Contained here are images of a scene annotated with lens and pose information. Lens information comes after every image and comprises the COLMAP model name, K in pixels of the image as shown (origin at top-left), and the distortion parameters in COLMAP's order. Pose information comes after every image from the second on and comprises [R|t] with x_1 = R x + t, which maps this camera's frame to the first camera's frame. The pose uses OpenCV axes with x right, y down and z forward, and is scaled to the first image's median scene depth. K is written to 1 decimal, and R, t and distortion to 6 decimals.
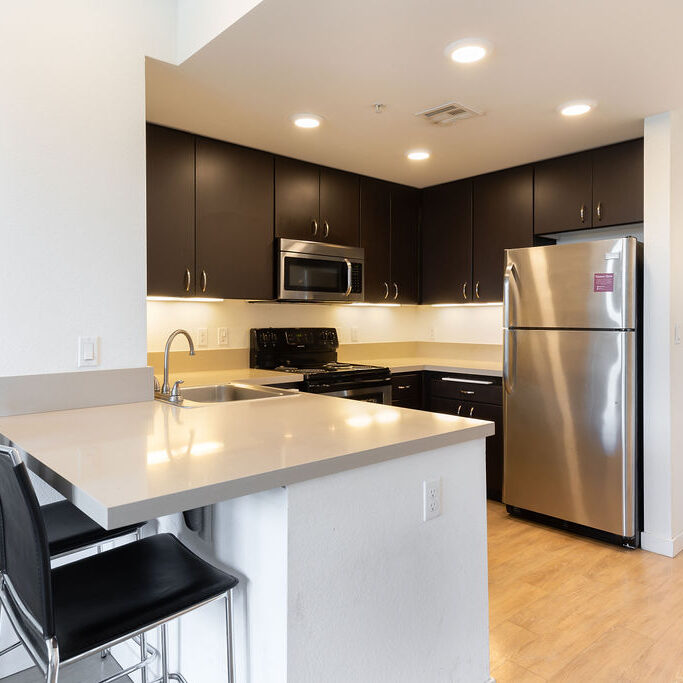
lens RADIAL K [[559.2, 0, 340.1], [0, 559.2, 320.3], [0, 0, 1]] dist [0.001953, -0.001680]
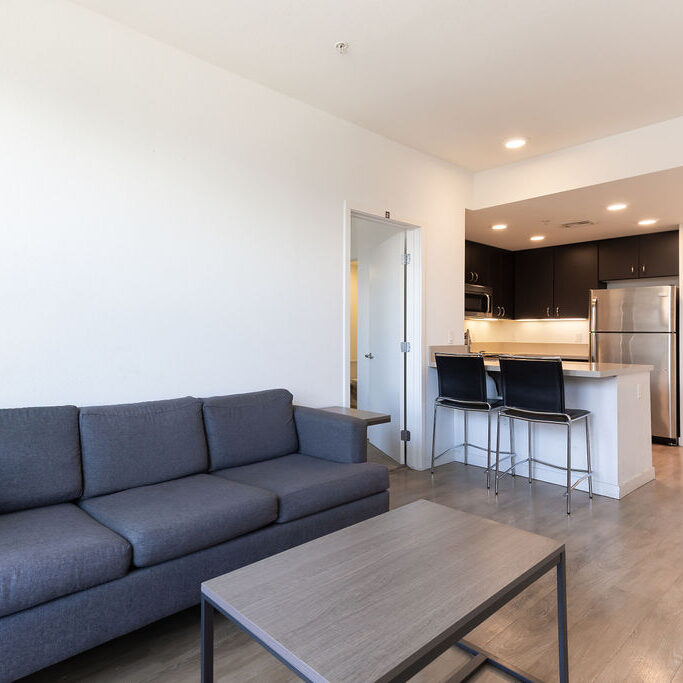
lens RADIAL K [[432.7, 0, 341.5], [0, 432.7, 341.5], [0, 0, 1]] dist [0.004622, 0.001627]
pose [[0.999450, 0.006129, -0.032587, -0.418672], [-0.005363, 0.999708, 0.023543, 0.013144], [0.032722, -0.023355, 0.999192, -0.402054]]
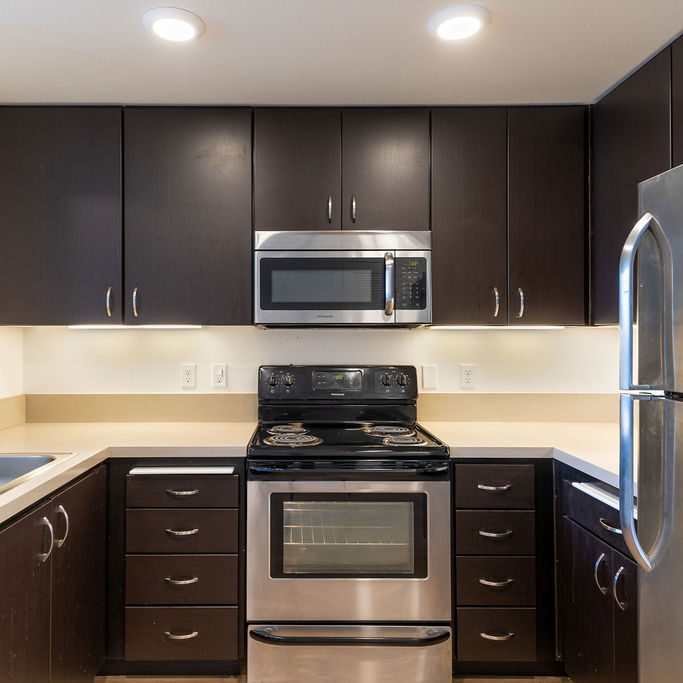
lens RADIAL K [[520.5, 0, 341.5], [0, 520.5, 341.5], [0, 0, 1]] dist [0.090036, -0.001782]
pose [[0.738687, 0.002163, -0.674045, 0.366840], [-0.003343, 0.999994, -0.000455, -0.016007], [0.674040, 0.002589, 0.738690, 0.589101]]
